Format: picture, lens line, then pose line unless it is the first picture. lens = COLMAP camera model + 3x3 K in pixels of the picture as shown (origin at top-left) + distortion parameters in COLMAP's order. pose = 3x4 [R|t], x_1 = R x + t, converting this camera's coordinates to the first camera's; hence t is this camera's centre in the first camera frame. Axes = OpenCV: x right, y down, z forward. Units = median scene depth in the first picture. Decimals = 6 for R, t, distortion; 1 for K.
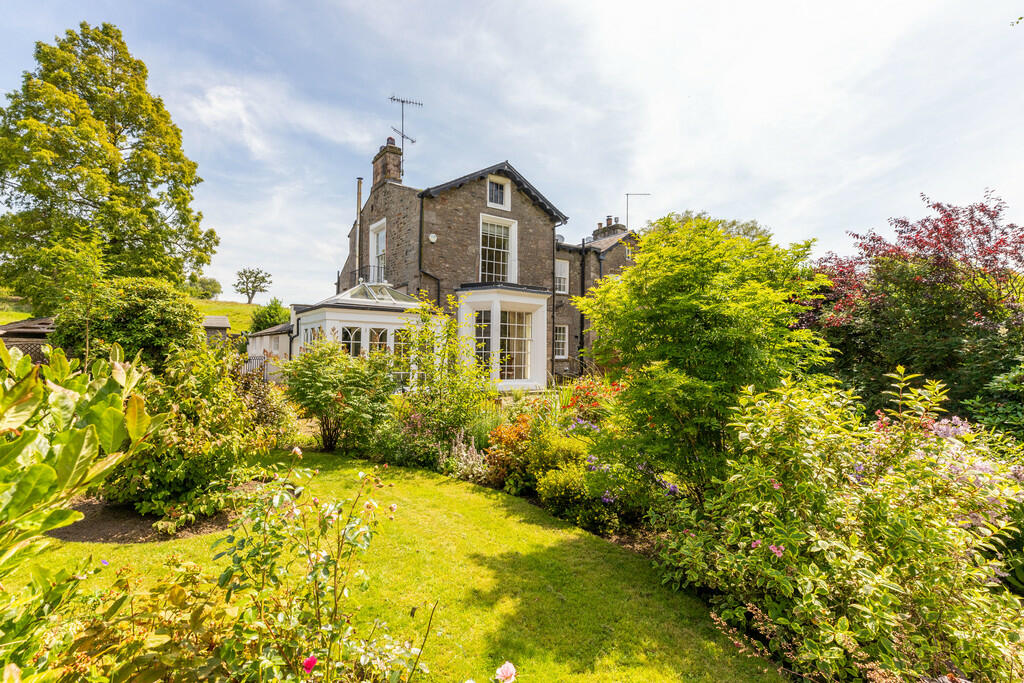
lens RADIAL K [[552.5, 0, 511.7], [0, 552.5, 321.1], [0, 0, 1]] dist [-0.000941, 0.002136]
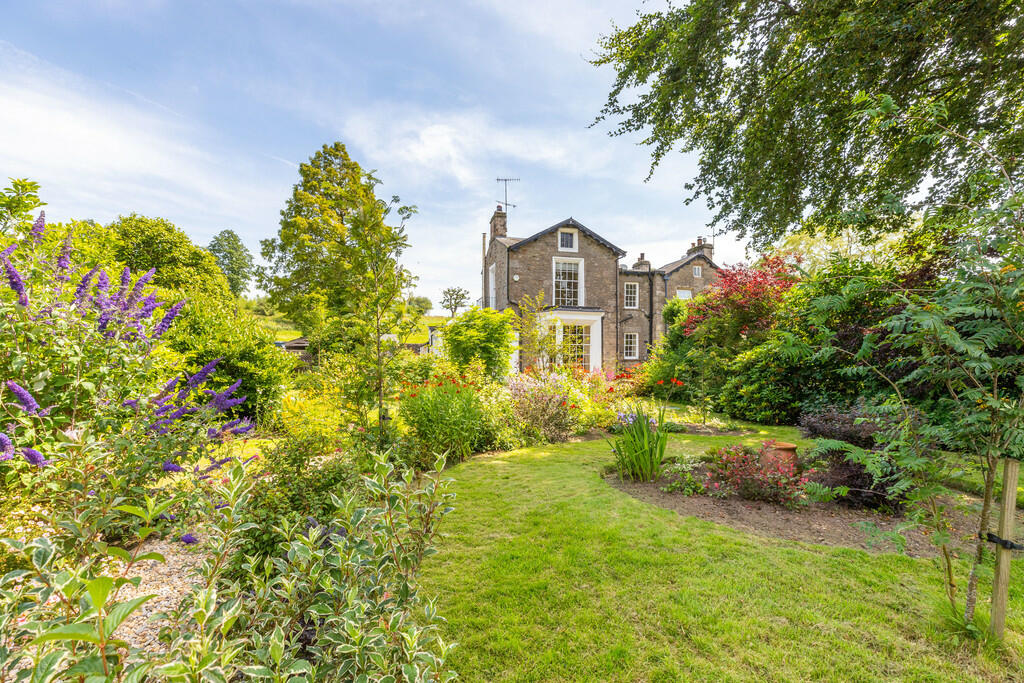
lens RADIAL K [[552.5, 0, 511.7], [0, 552.5, 321.1], [0, 0, 1]] dist [-0.000941, 0.002136]
pose [[0.936835, -0.033643, -0.348149, 0.297946], [0.029955, 0.999424, -0.015971, -0.009111], [0.348486, 0.004534, 0.937303, -0.328095]]
